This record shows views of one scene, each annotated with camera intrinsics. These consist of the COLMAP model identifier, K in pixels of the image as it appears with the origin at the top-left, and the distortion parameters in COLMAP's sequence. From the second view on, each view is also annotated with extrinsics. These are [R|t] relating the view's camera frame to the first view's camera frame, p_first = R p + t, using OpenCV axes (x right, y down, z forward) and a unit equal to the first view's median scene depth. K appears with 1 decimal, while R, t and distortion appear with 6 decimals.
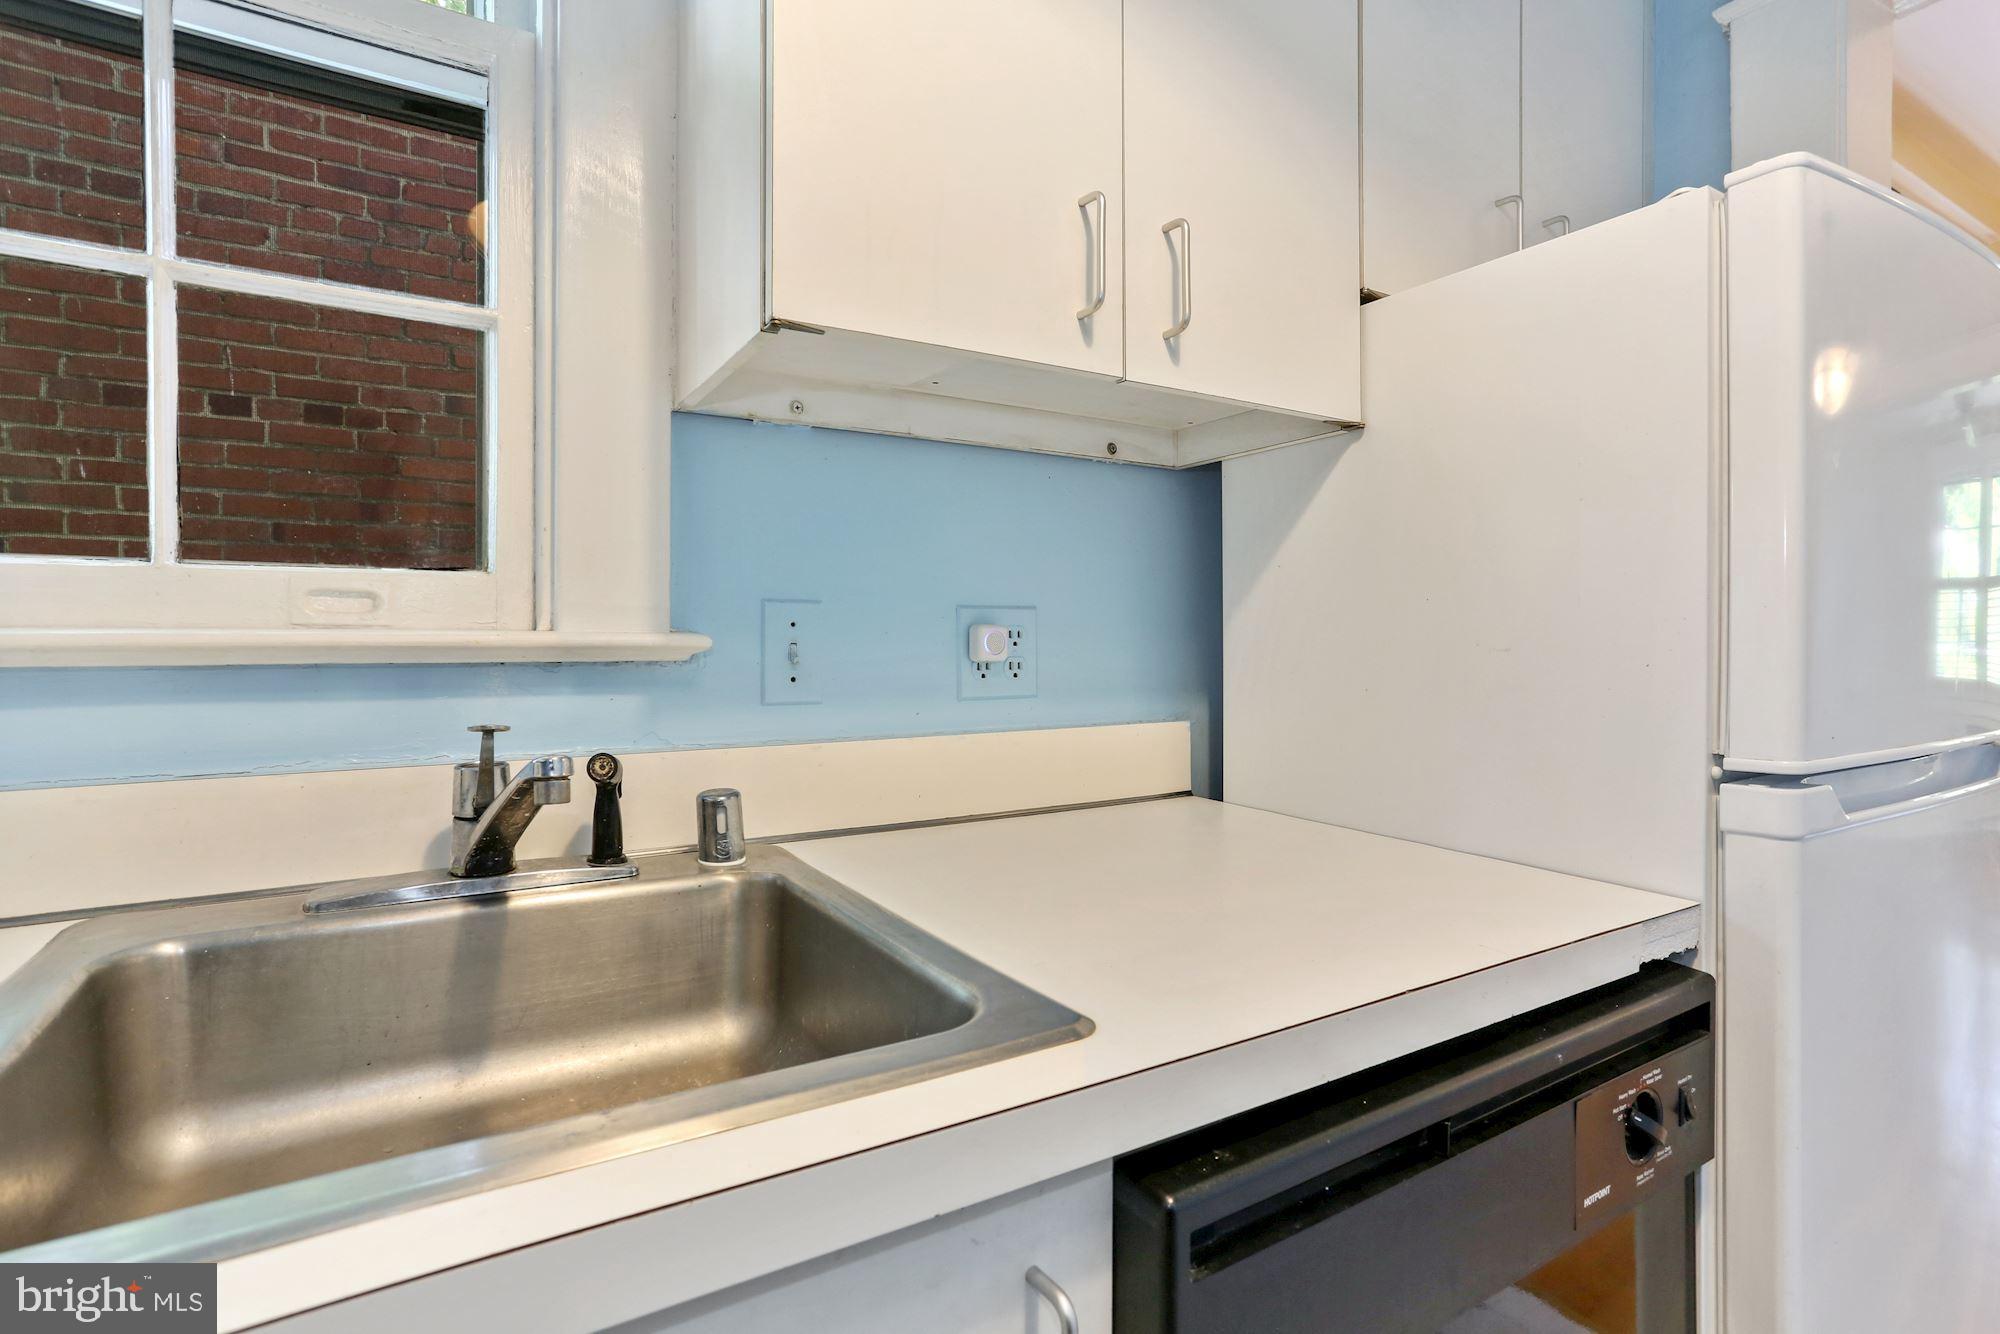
lens RADIAL K [[976.4, 0, 993.9], [0, 976.4, 643.3], [0, 0, 1]] dist [-0.045672, 0.028092]
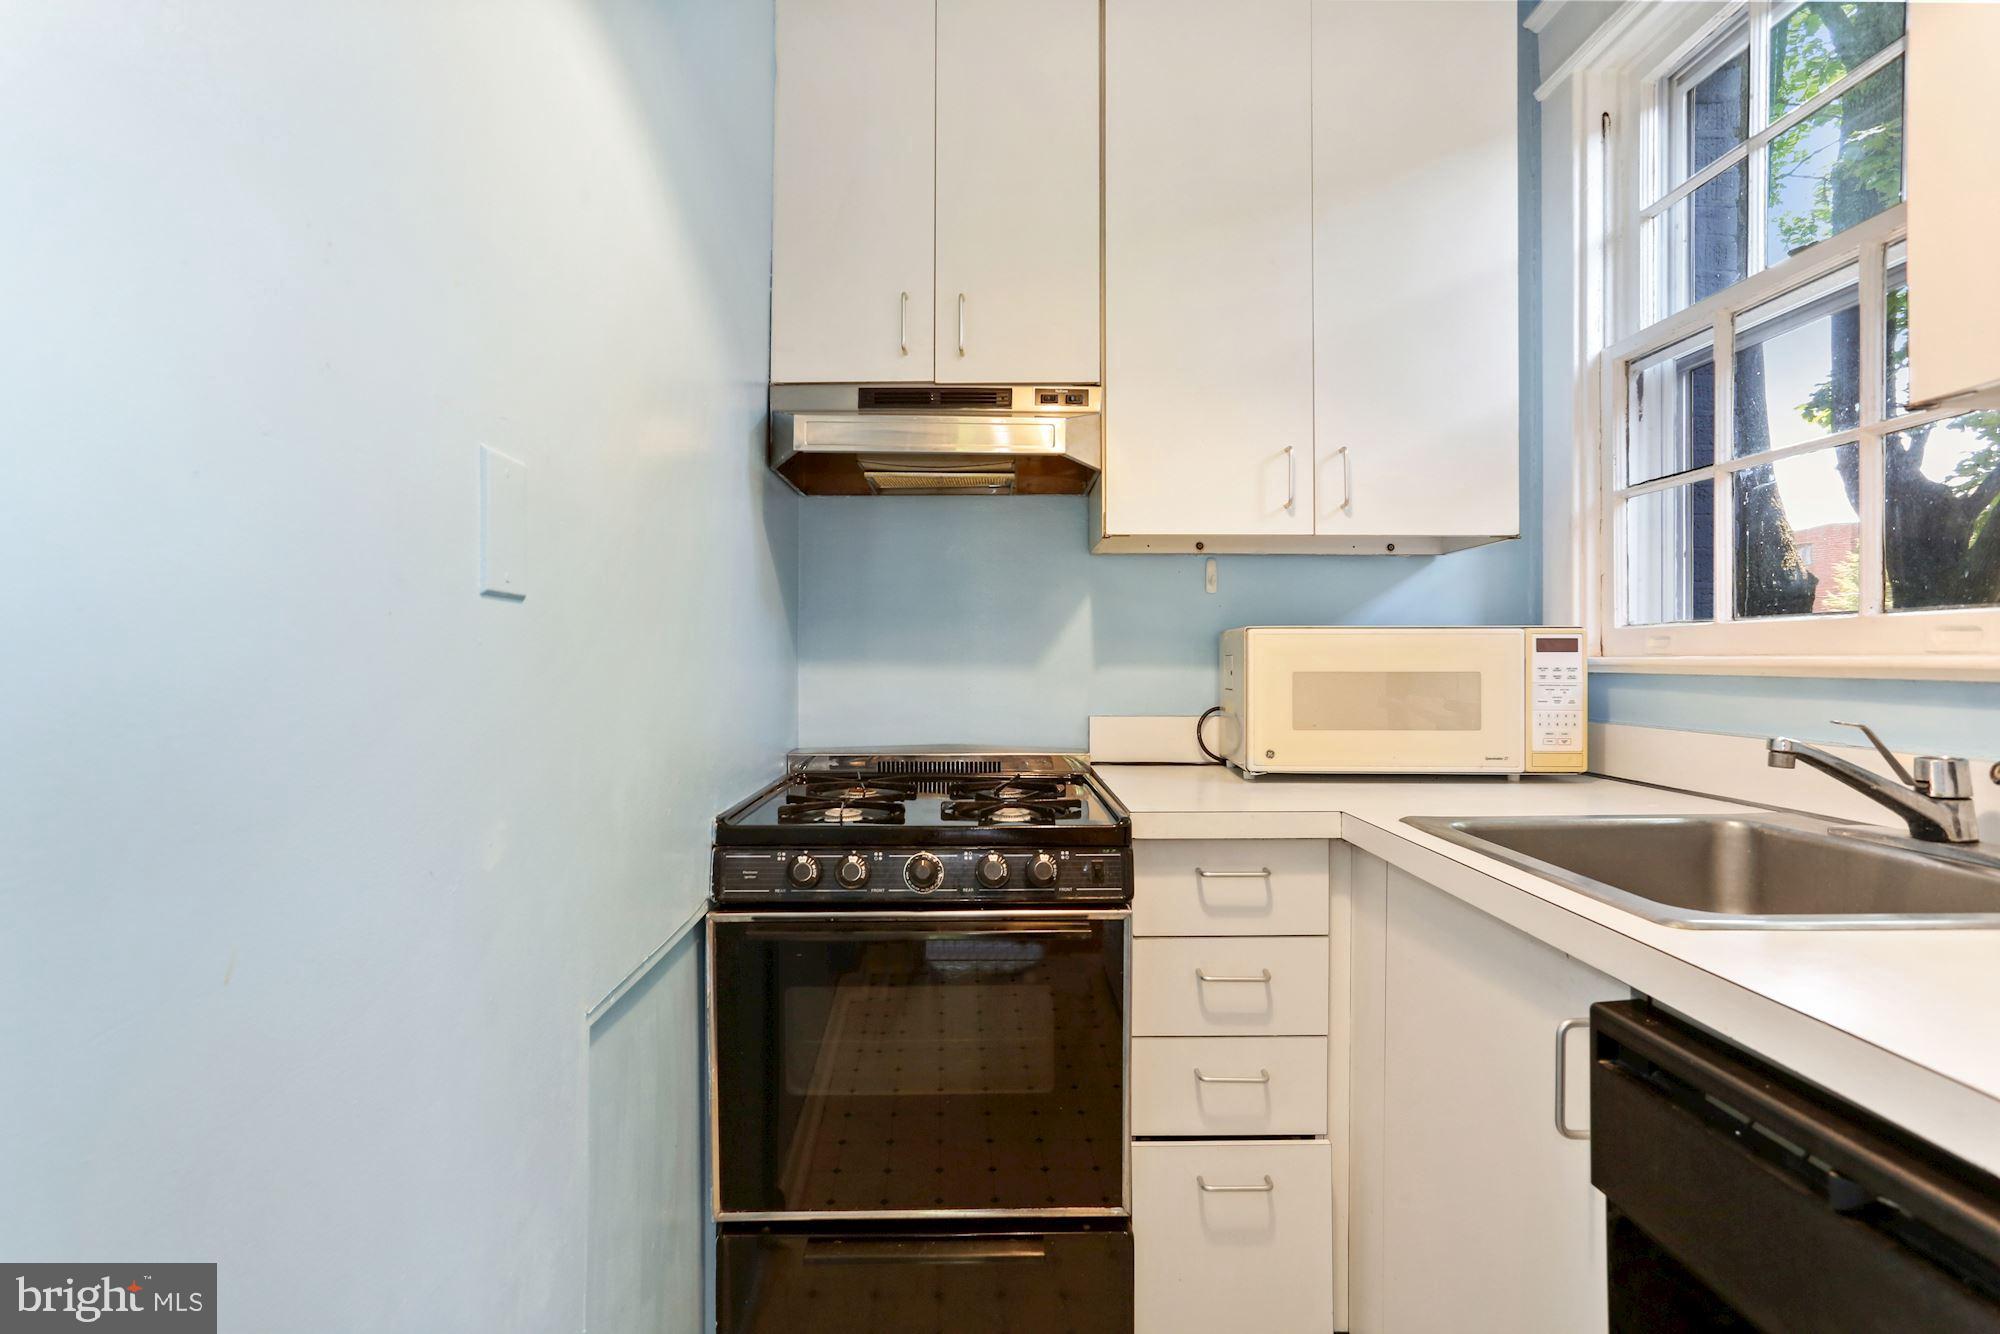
lens RADIAL K [[996.9, 0, 995.7], [0, 996.9, 643.9], [0, 0, 1]] dist [-0.055701, 0.036767]
pose [[-0.511856, -0.008814, -0.859026, 1.112183], [0.000332, 0.999945, -0.010458, -0.014977], [0.859071, -0.005639, -0.511825, 0.498681]]
